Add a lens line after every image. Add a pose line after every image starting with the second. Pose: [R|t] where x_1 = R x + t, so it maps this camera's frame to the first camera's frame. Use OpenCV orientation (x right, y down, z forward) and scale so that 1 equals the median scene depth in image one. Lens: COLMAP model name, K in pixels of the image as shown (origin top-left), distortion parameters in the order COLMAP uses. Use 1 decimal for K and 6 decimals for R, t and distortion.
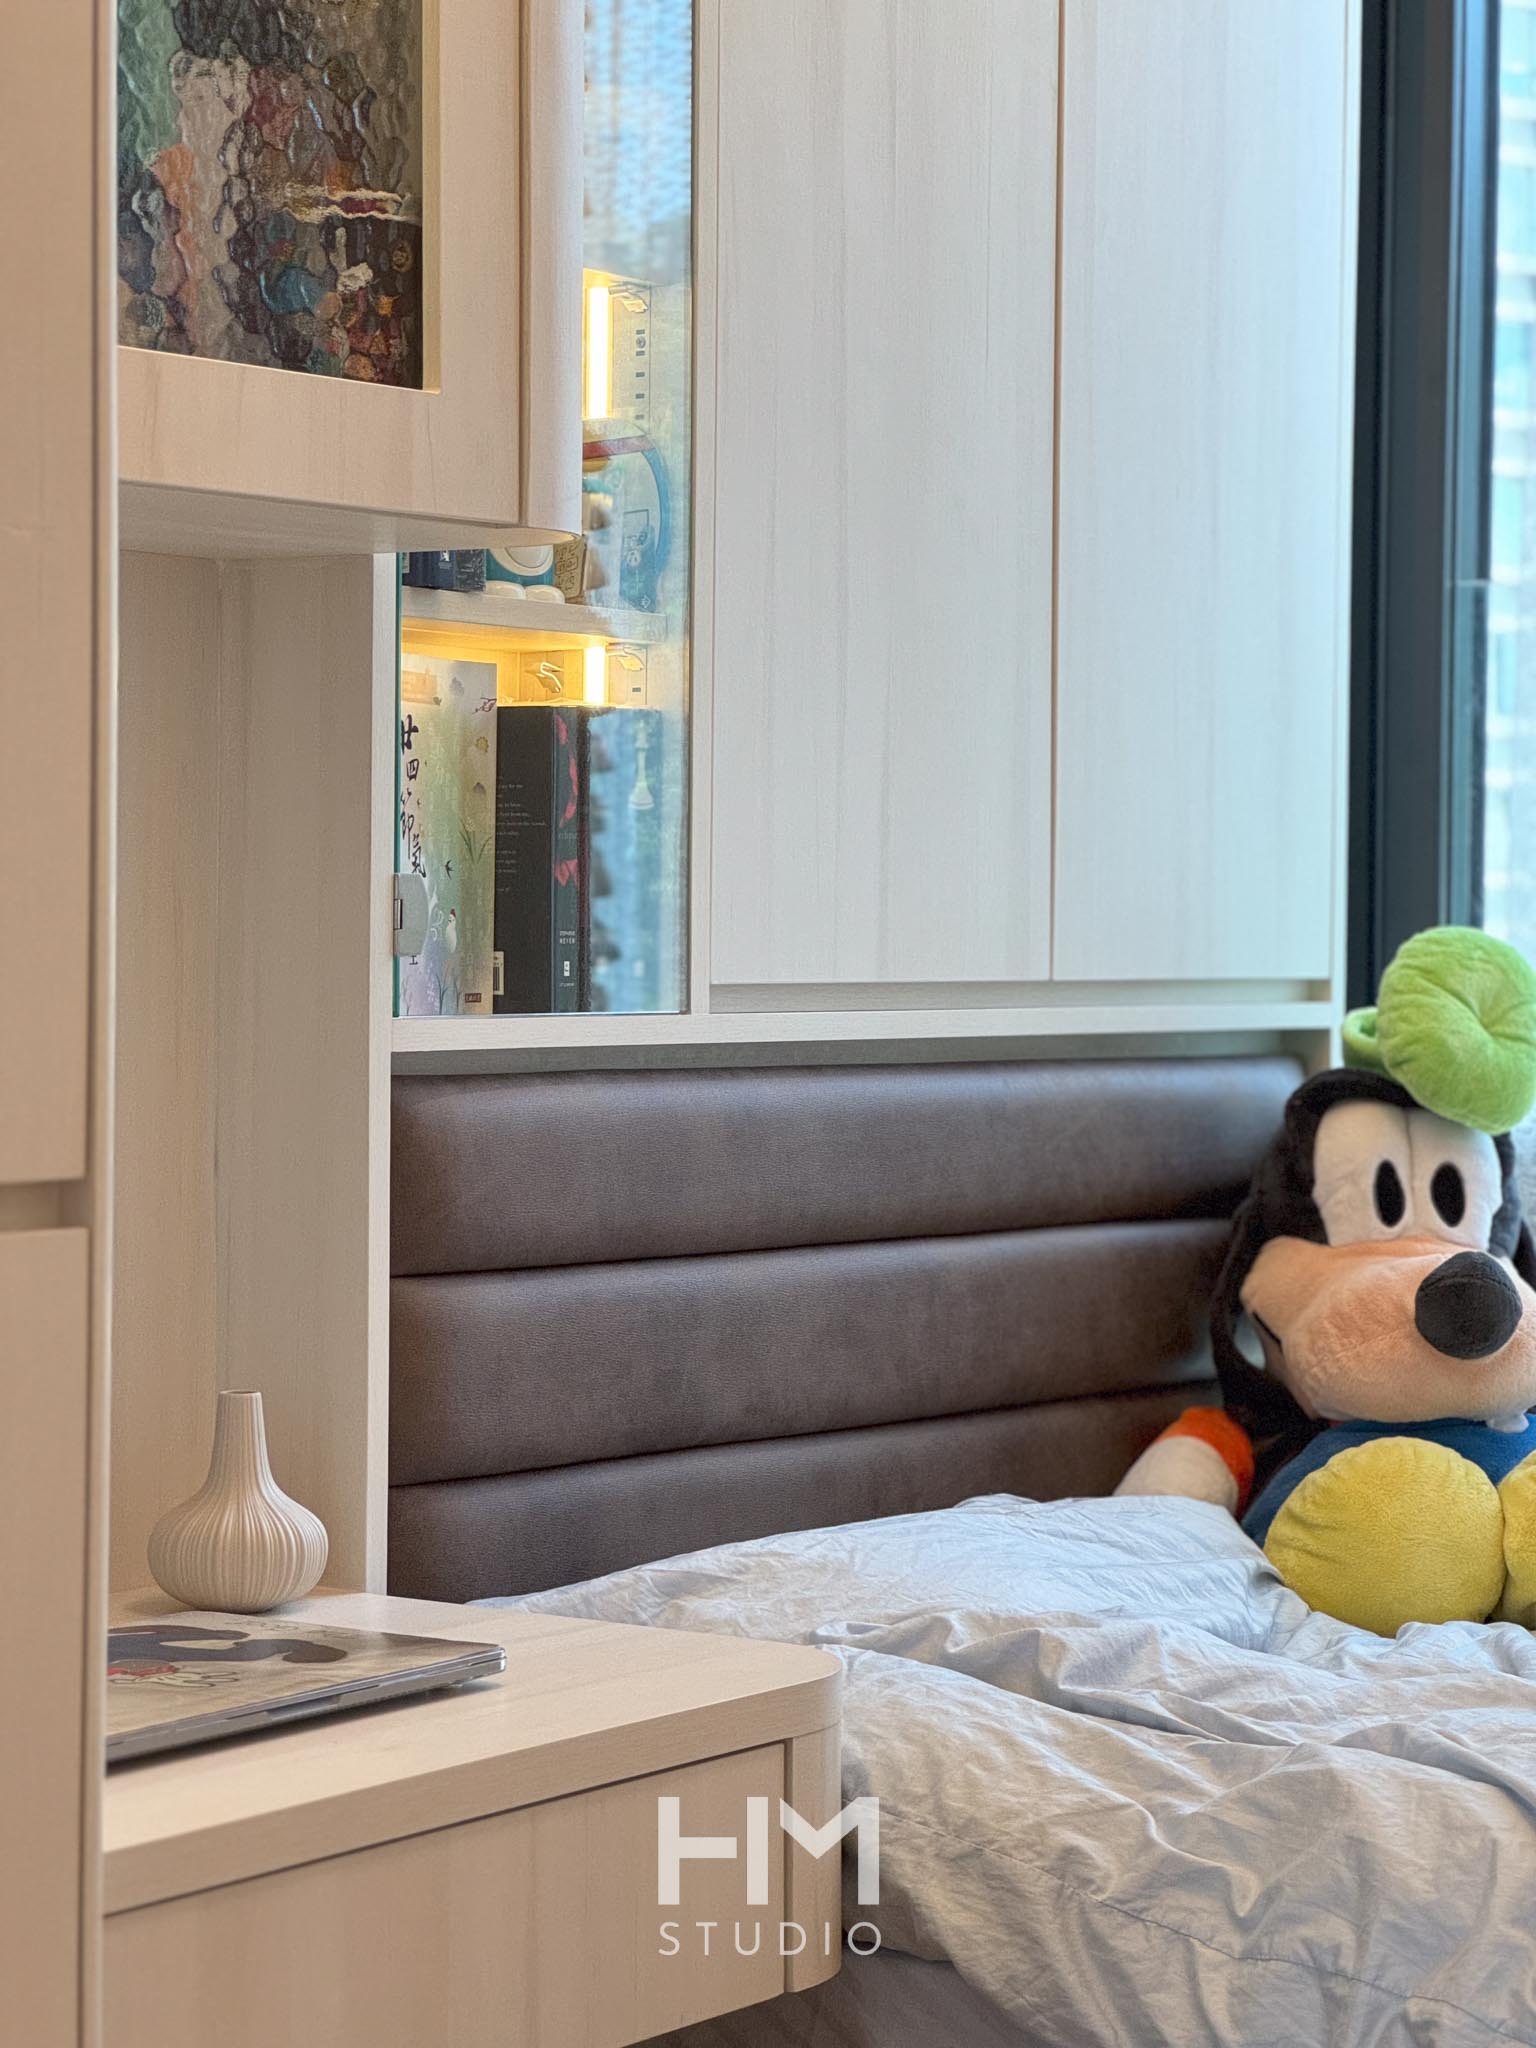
lens RADIAL K [[4668.6, 0, 768.0], [0, 4668.6, 1024.0], [0, 0, 1]] dist [-0.002503, 0.889007]
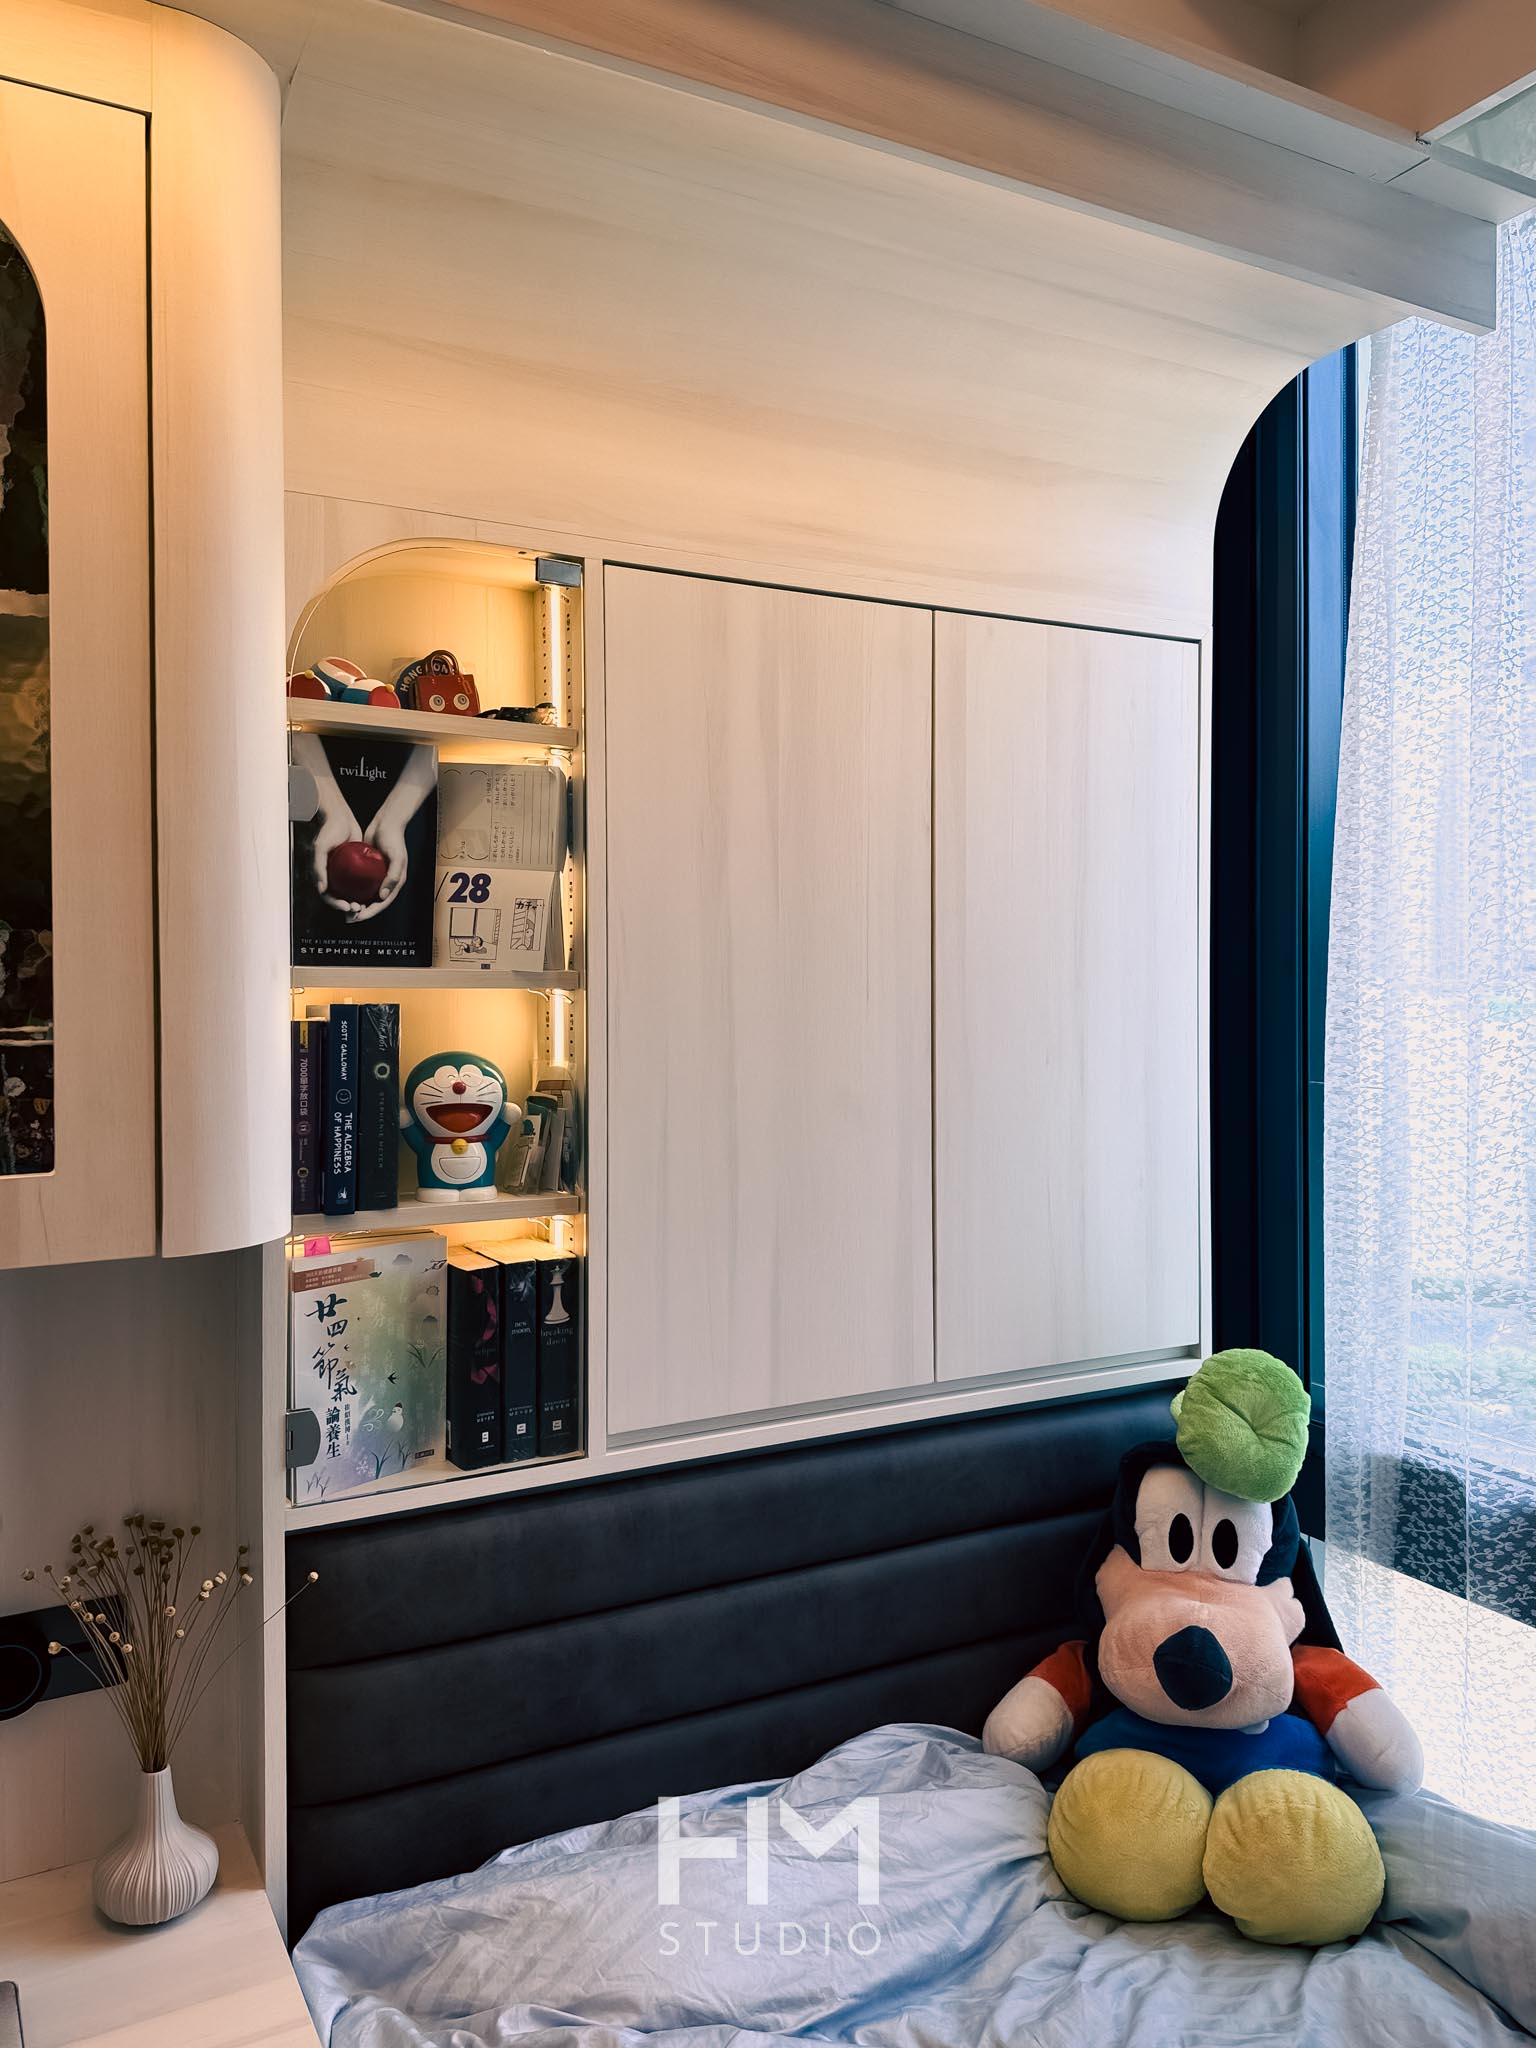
lens RADIAL K [[1561.1, 0, 654.0], [0, 1561.1, 1001.4], [0, 0, 1]] dist [0.062740, -0.089710]
pose [[0.901386, -0.006970, -0.432959, 0.236306], [-0.003574, 0.999717, -0.023534, -0.145482], [0.433001, 0.022761, 0.901106, 0.550204]]
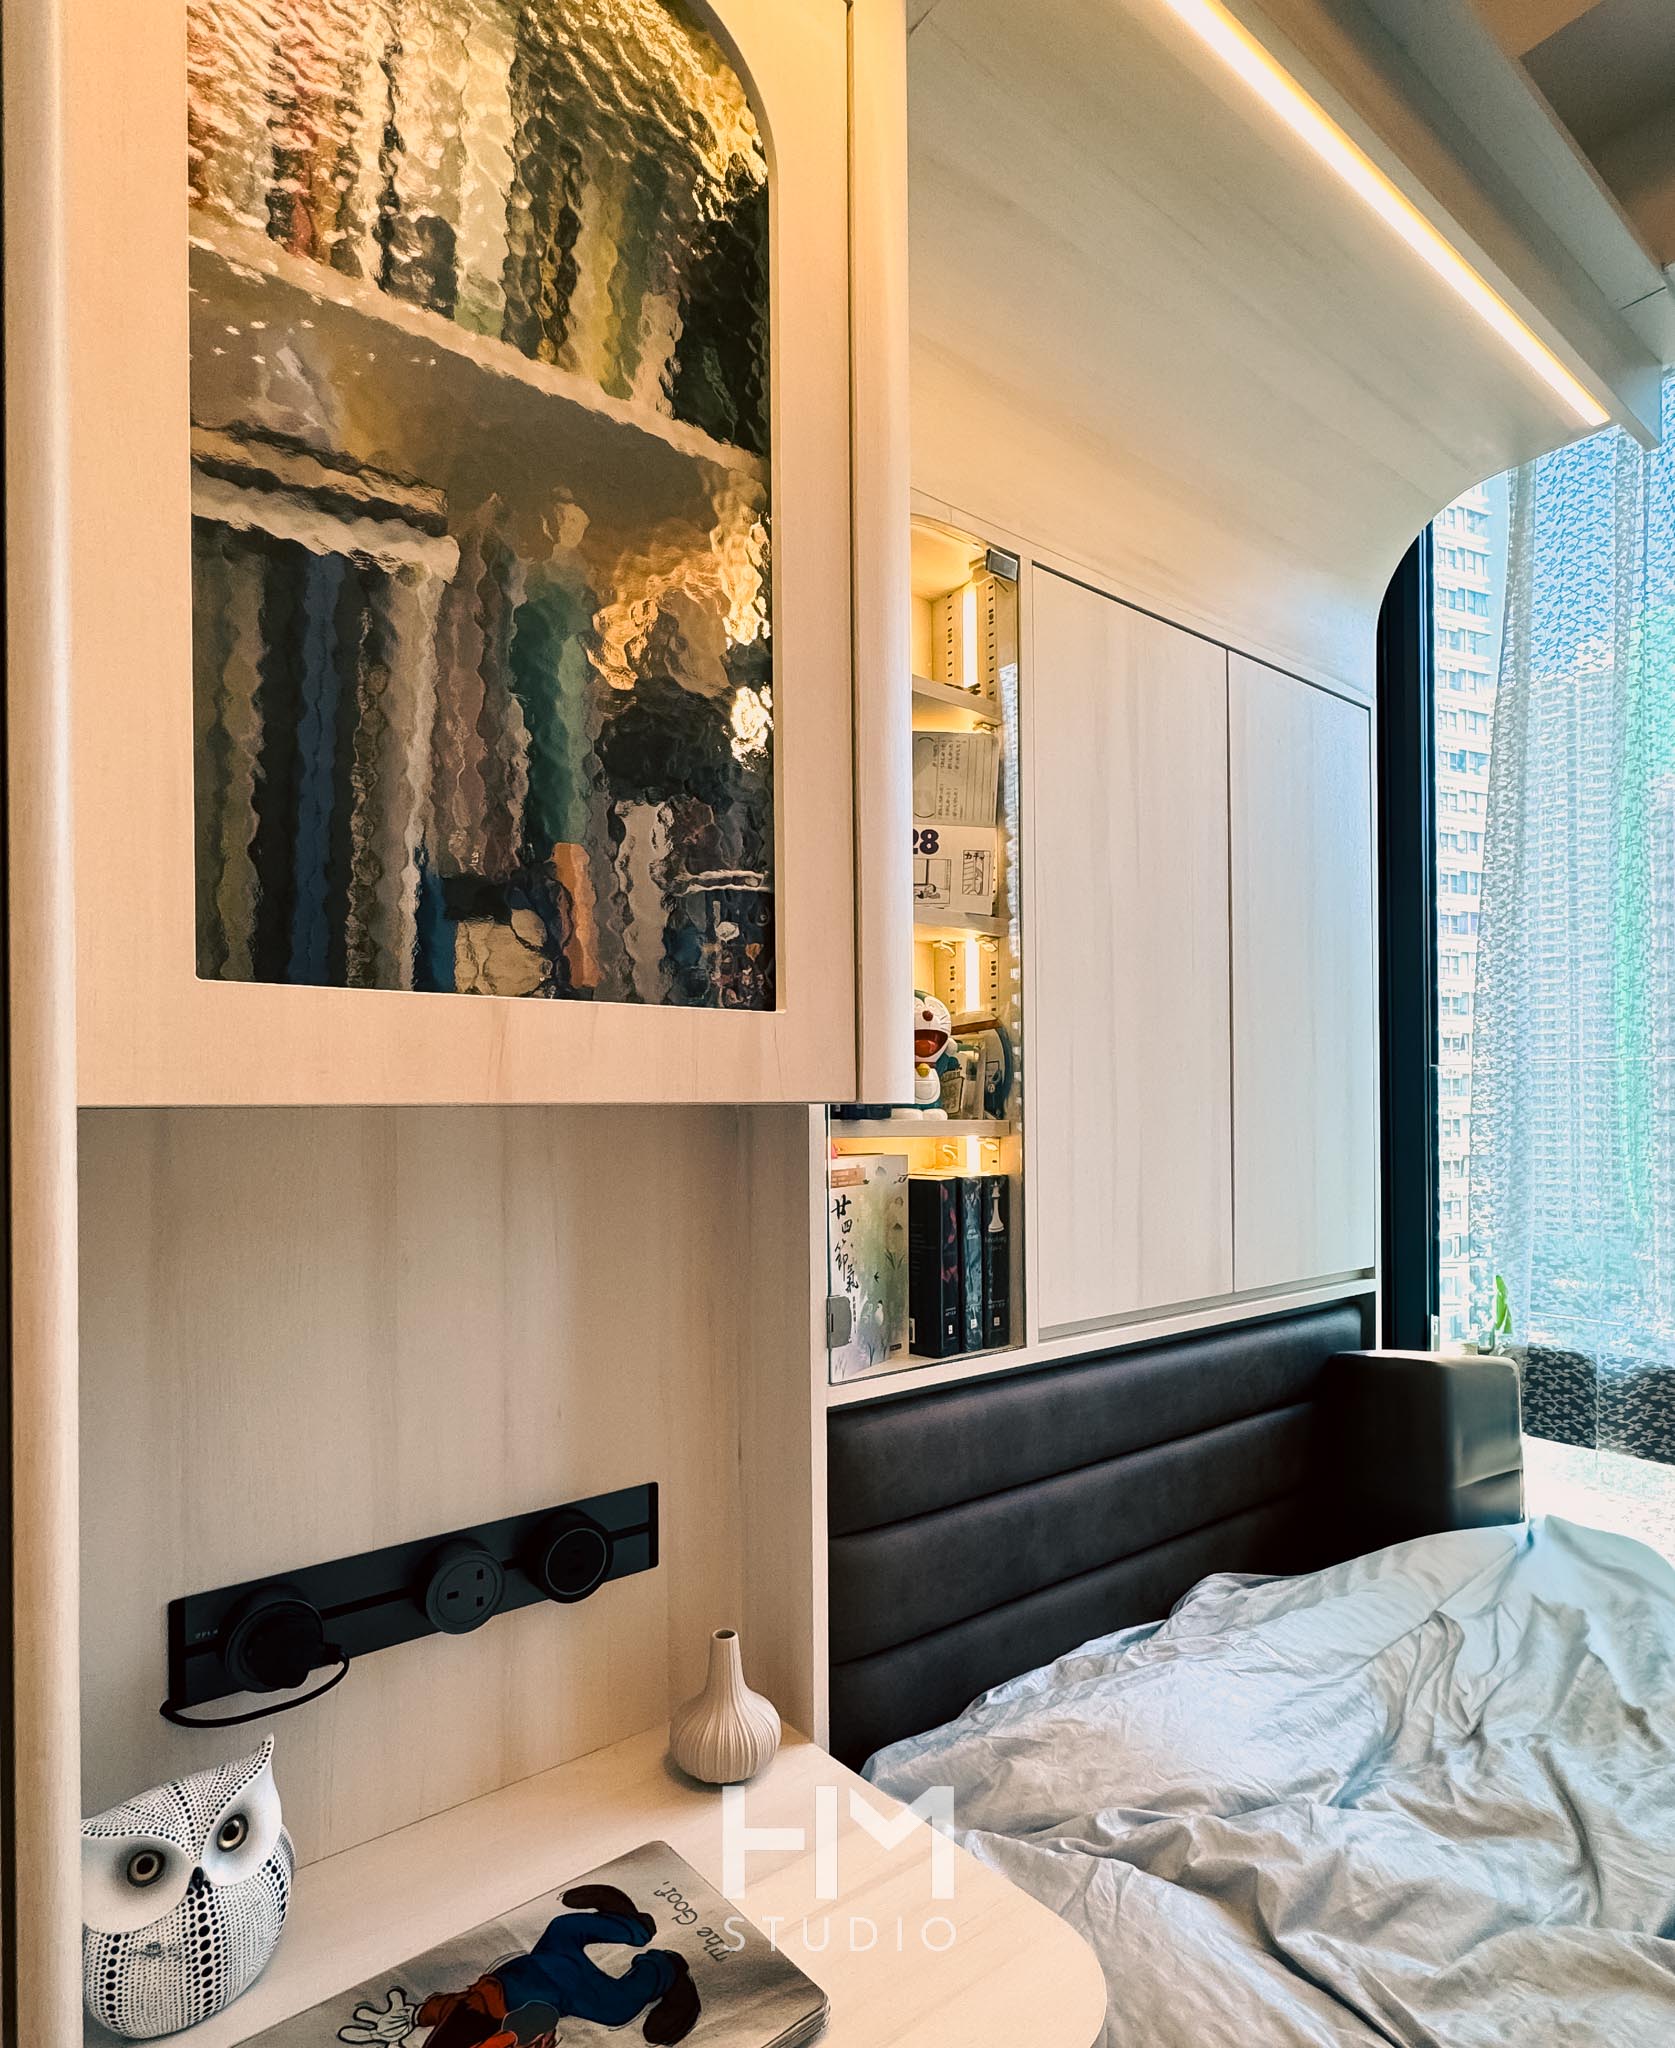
lens RADIAL K [[1229.8, 0, 806.0], [0, 1229.8, 1112.9], [0, 0, 1]] dist [0.001220, -0.000740]
pose [[0.968724, -0.015851, -0.247635, 0.019573], [0.008065, 0.999442, -0.032424, -0.078128], [0.248011, 0.029412, 0.968311, 0.542749]]
